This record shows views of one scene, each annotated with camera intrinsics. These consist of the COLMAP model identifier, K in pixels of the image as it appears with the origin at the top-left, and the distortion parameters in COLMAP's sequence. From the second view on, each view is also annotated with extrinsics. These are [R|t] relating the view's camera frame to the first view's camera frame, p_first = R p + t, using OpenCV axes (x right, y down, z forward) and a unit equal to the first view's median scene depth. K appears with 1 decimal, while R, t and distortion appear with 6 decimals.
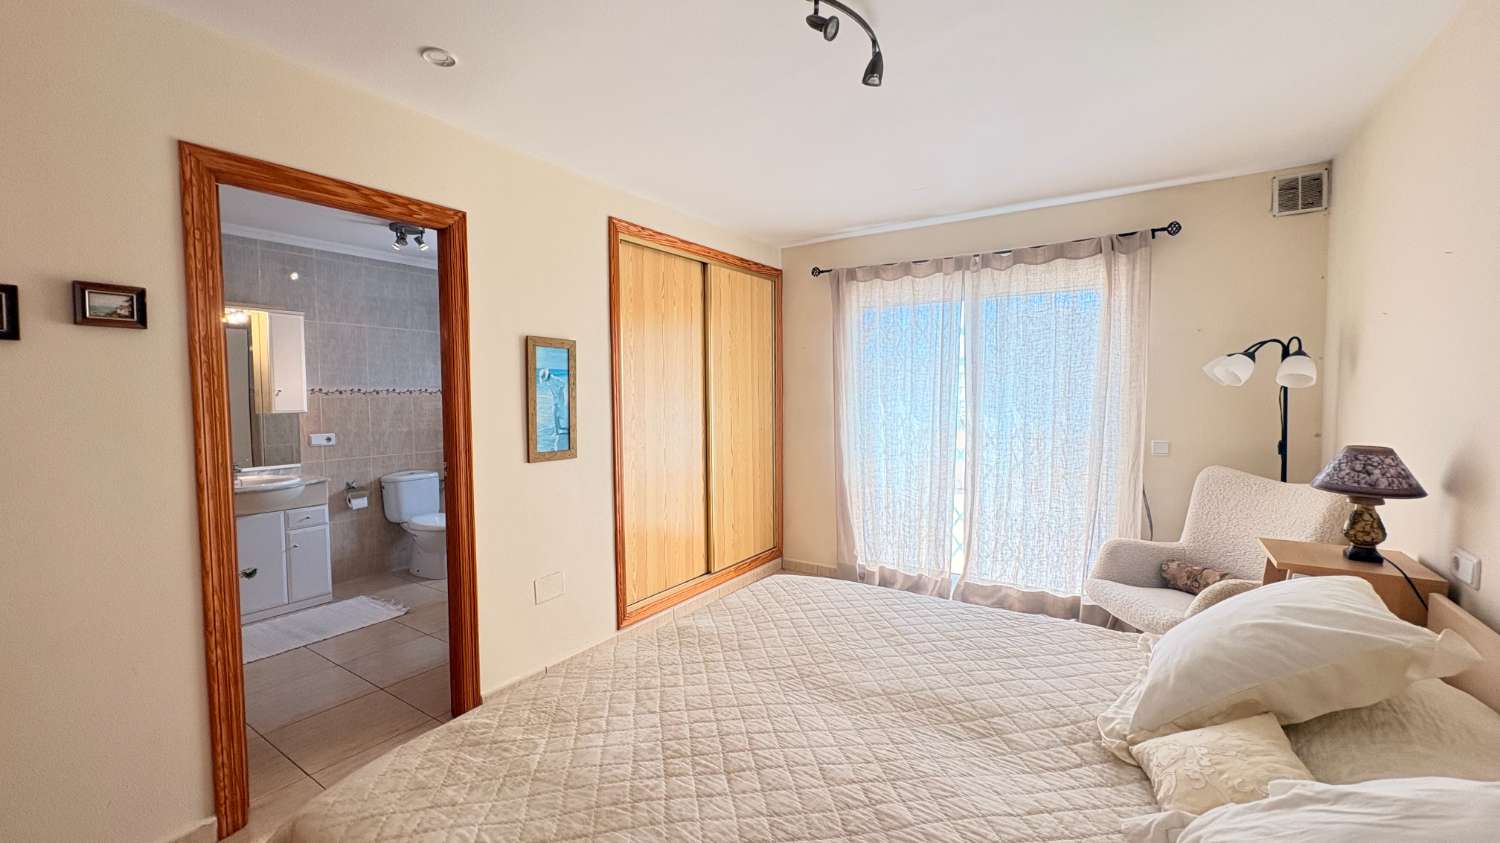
lens RADIAL K [[601.0, 0, 748.0], [0, 601.0, 419.2], [0, 0, 1]] dist [0.000724, 0.000312]
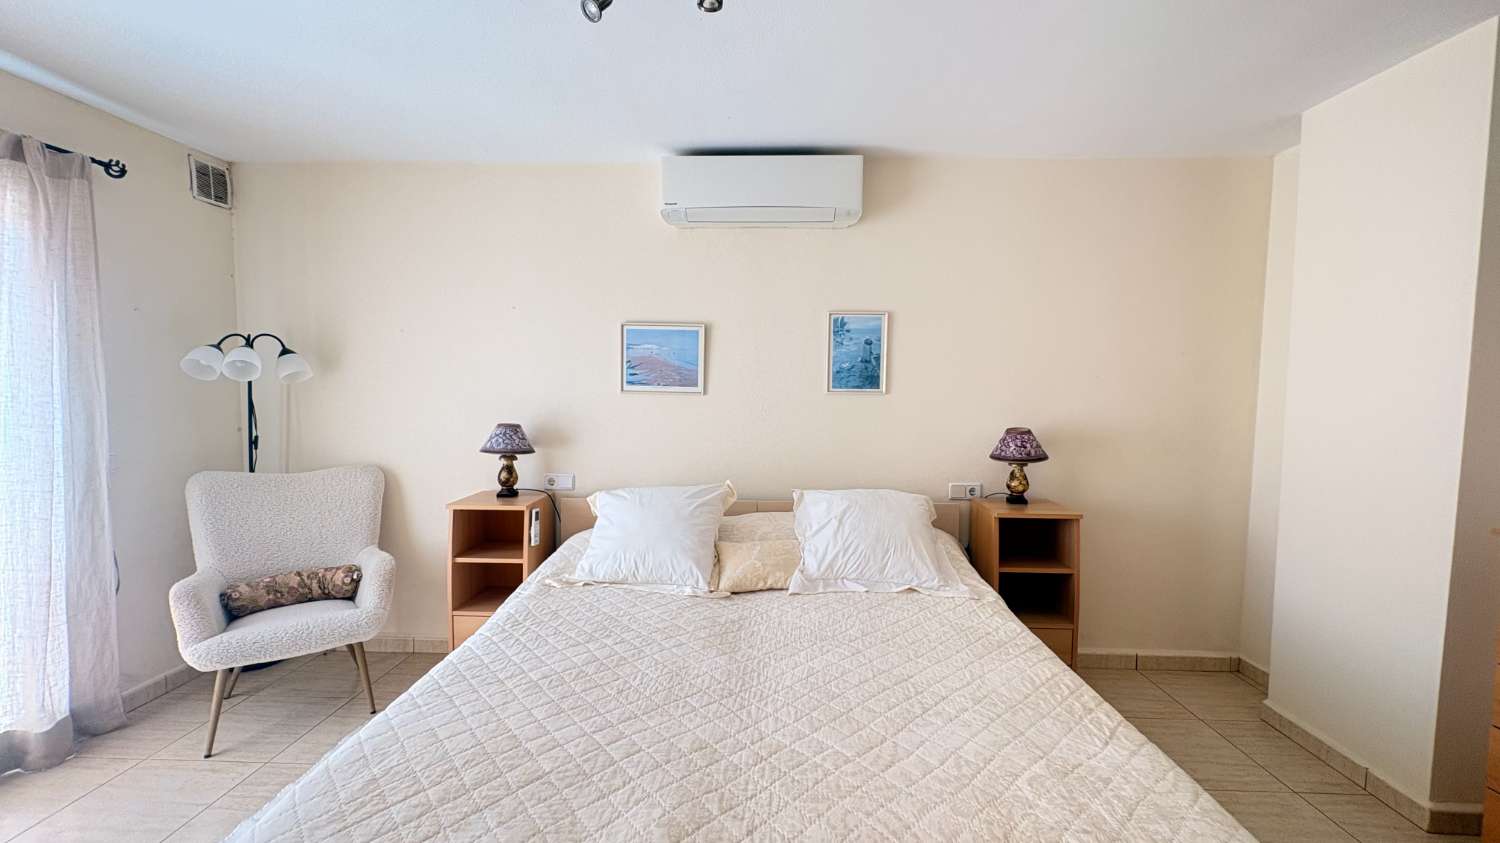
lens RADIAL K [[601.0, 0, 747.5], [0, 601.0, 418.9], [0, 0, 1]] dist [0.000724, 0.000312]
pose [[-0.531620, -0.046928, 0.845682, -0.386260], [0.031645, 0.996666, 0.075199, -0.040122], [-0.846391, 0.066739, -0.528363, 0.802128]]
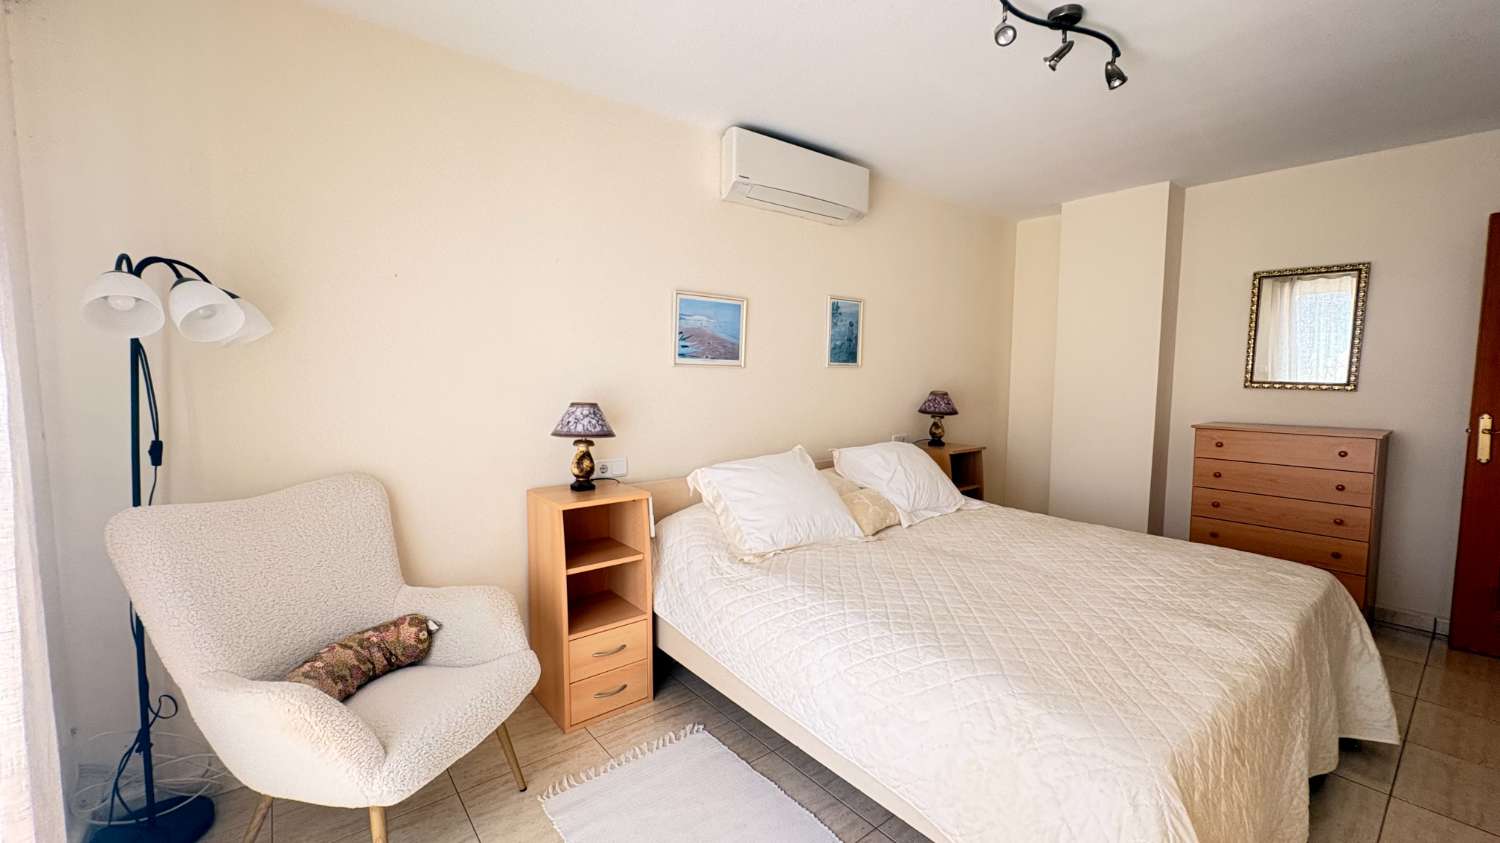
lens RADIAL K [[601.0, 0, 752.3], [0, 601.0, 420.9], [0, 0, 1]] dist [0.000724, 0.000312]
pose [[-0.955319, -0.020622, 0.294858, 0.182967], [0.014767, 0.992988, 0.117292, -0.037627], [-0.295209, 0.116405, -0.948315, 1.314204]]
